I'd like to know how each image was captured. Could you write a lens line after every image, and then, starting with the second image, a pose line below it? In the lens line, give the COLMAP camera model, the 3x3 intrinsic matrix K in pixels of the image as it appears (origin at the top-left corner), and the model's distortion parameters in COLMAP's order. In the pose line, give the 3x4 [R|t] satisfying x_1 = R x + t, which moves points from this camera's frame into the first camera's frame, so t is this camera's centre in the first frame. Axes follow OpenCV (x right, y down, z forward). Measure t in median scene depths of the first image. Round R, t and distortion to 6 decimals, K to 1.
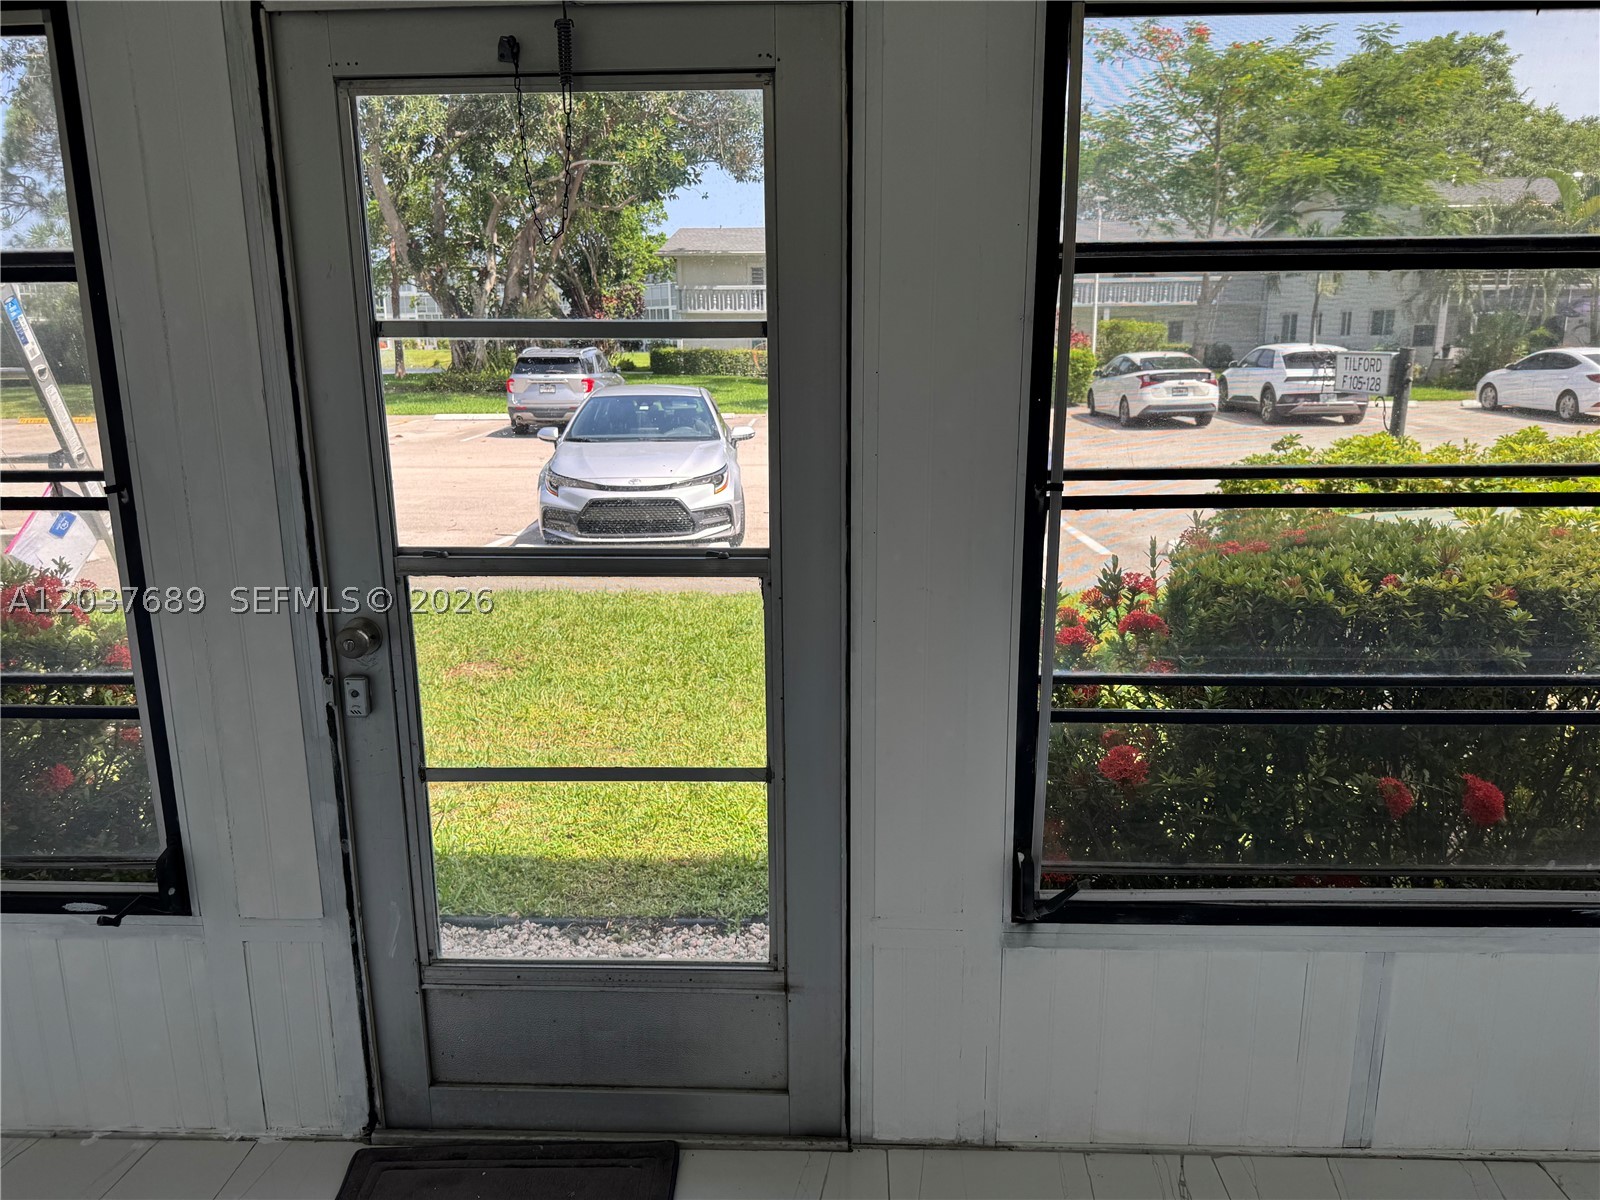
lens RADIAL K [[1159.8, 0, 804.2], [0, 1159.8, 598.2], [0, 0, 1]] dist [0.057702, -0.013591]
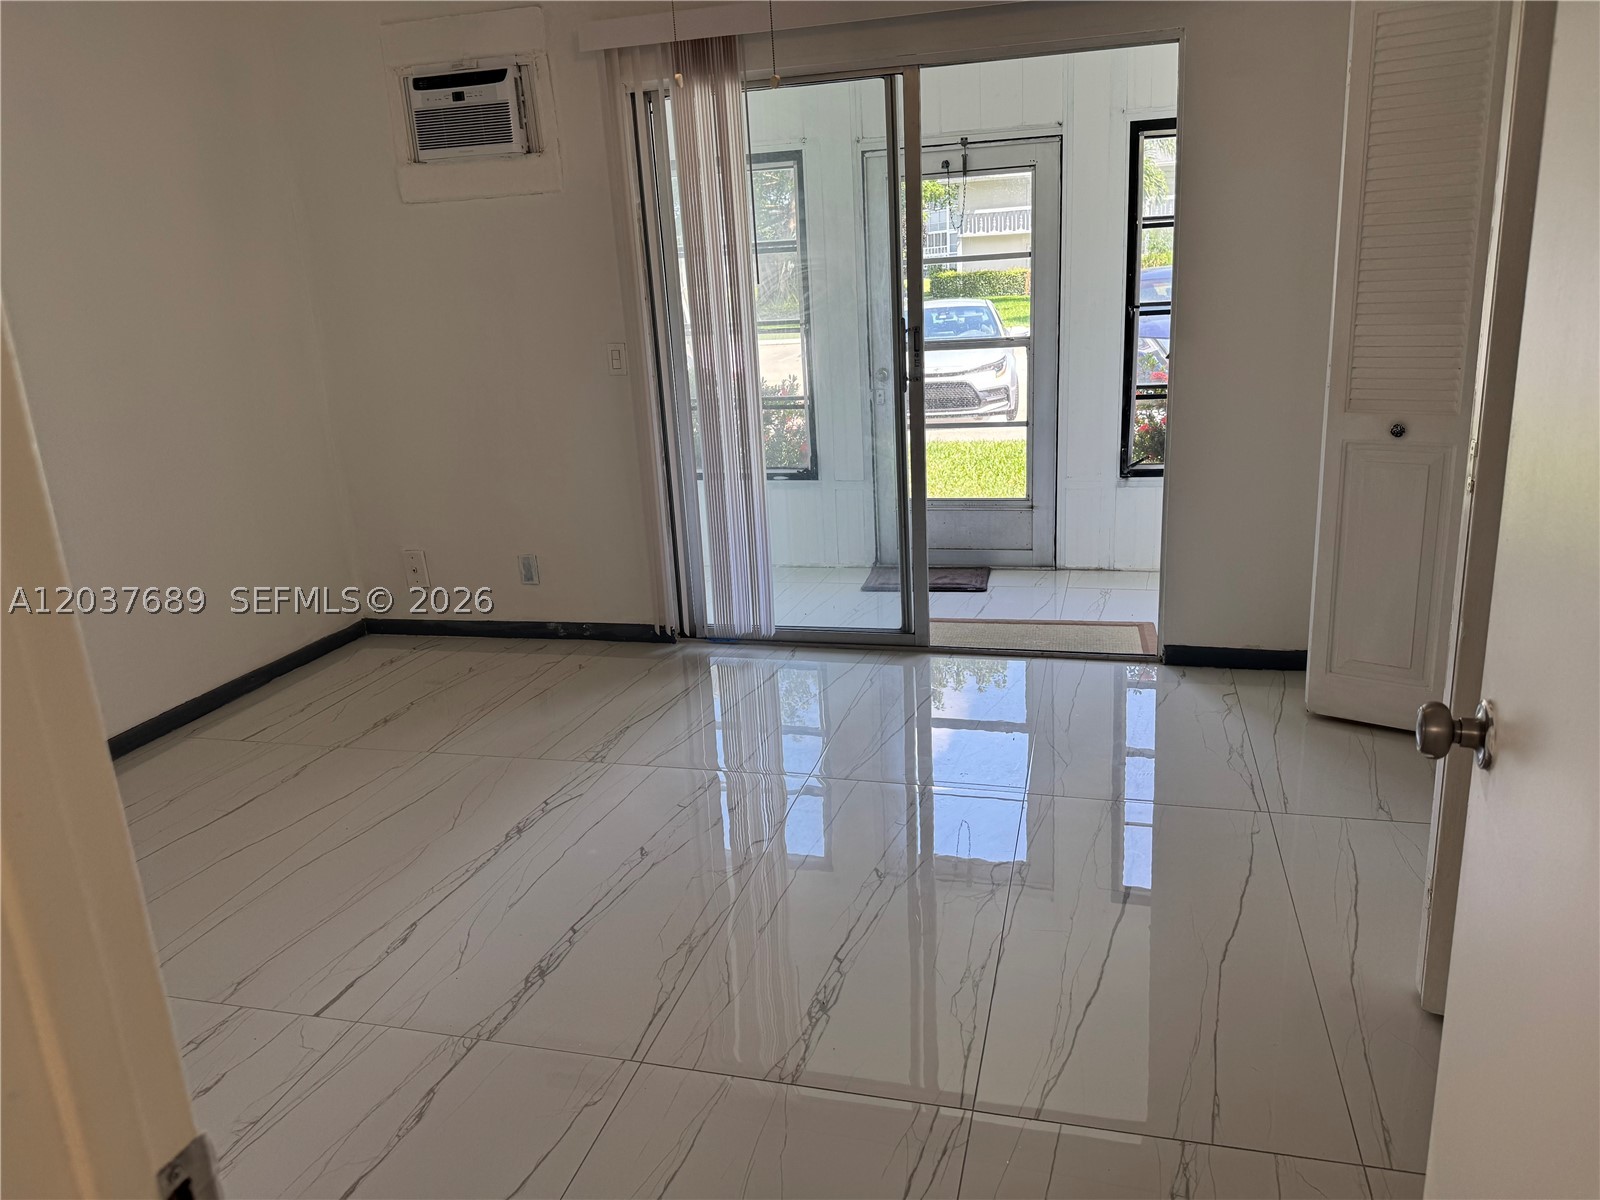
lens RADIAL K [[1159.8, 0, 786.2], [0, 1159.8, 575.6], [0, 0, 1]] dist [0.057702, -0.013591]
pose [[0.969841, 0.024253, -0.242527, 0.085065], [-0.014017, 0.998940, 0.043845, 0.371635], [0.243334, -0.039124, 0.969153, -1.654994]]
